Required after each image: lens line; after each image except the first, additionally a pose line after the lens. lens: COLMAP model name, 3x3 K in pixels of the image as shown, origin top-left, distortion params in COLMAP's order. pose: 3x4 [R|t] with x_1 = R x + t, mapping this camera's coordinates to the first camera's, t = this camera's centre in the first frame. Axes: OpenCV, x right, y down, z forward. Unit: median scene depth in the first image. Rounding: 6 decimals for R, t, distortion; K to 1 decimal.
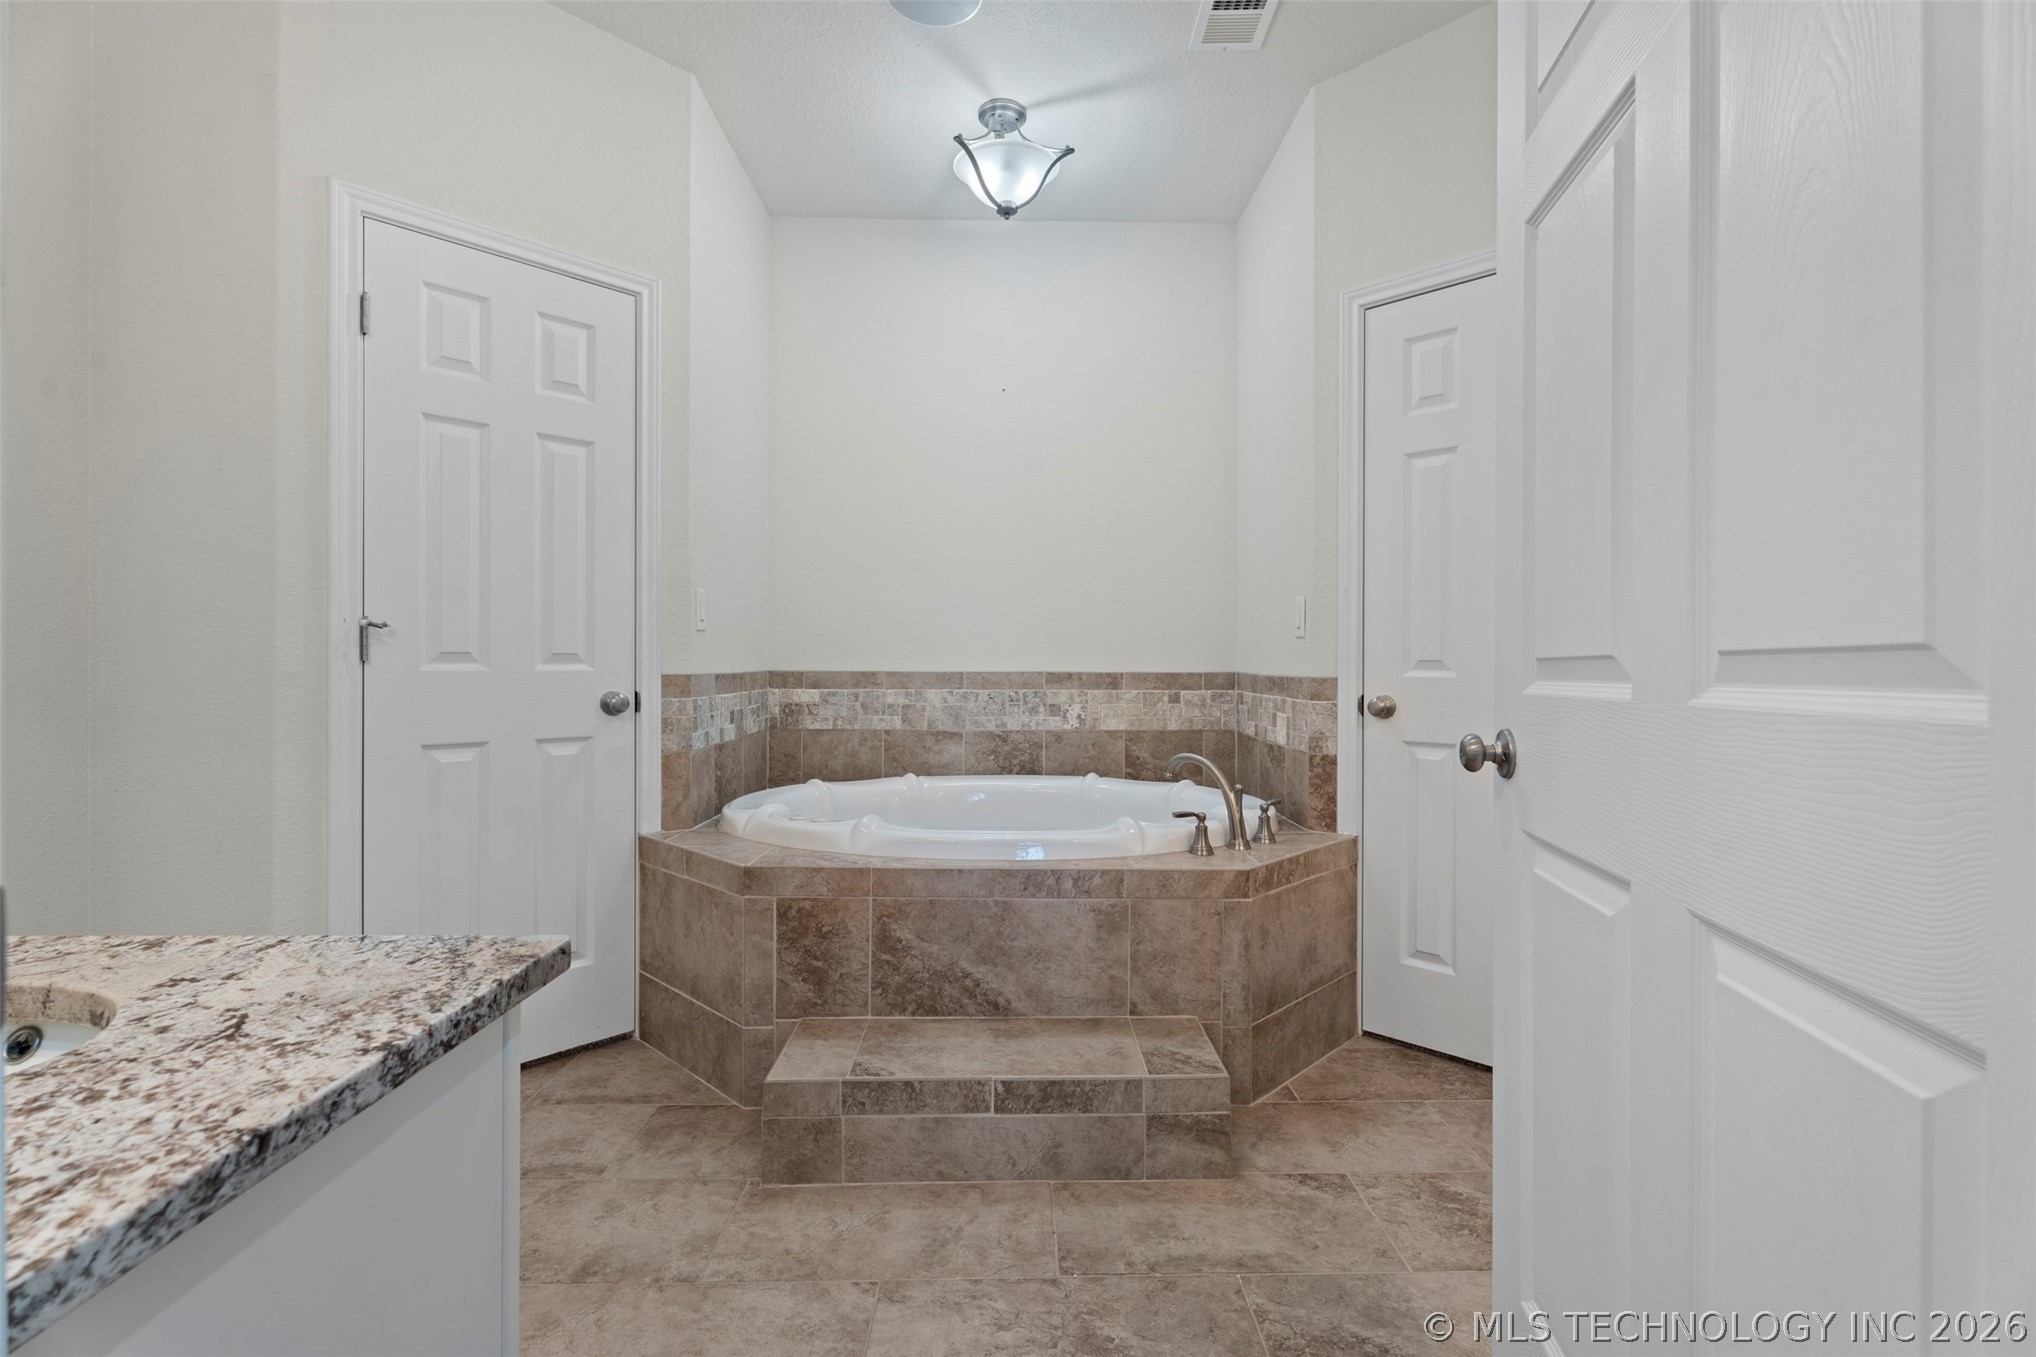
lens RADIAL K [[908.9, 0, 1019.3], [0, 908.9, 679.8], [0, 0, 1]] dist [0.001742, 0.000258]
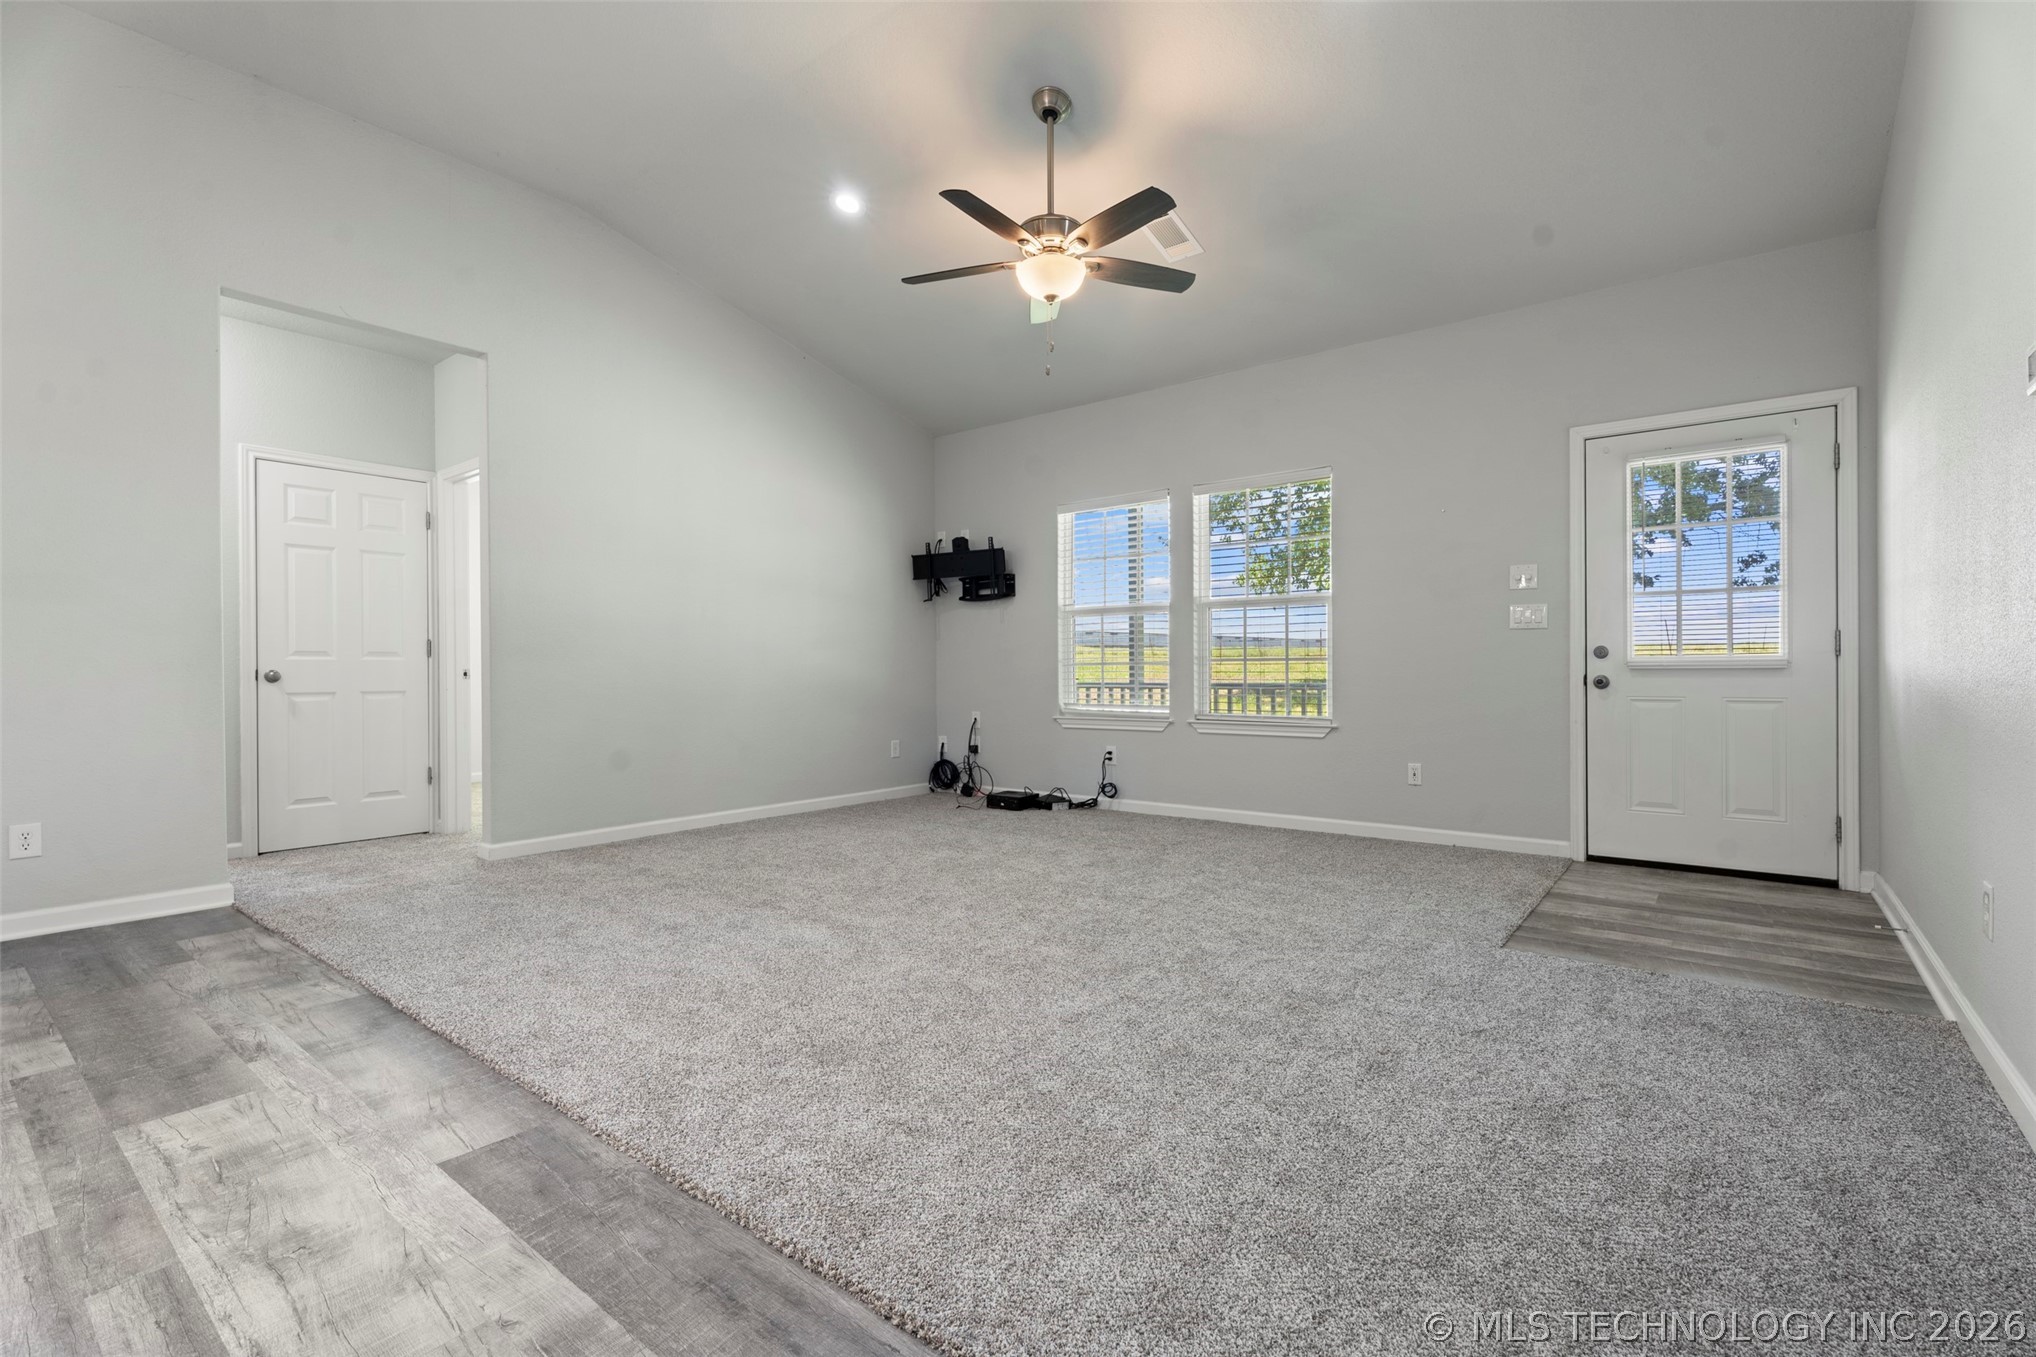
lens RADIAL K [[908.9, 0, 1032.5], [0, 908.9, 667.8], [0, 0, 1]] dist [0.001742, 0.000258]
pose [[0.461084, -0.005383, 0.887340, -0.526840], [0.008123, 0.999965, 0.001845, 0.022151], [-0.887319, 0.006357, 0.461112, -1.221864]]
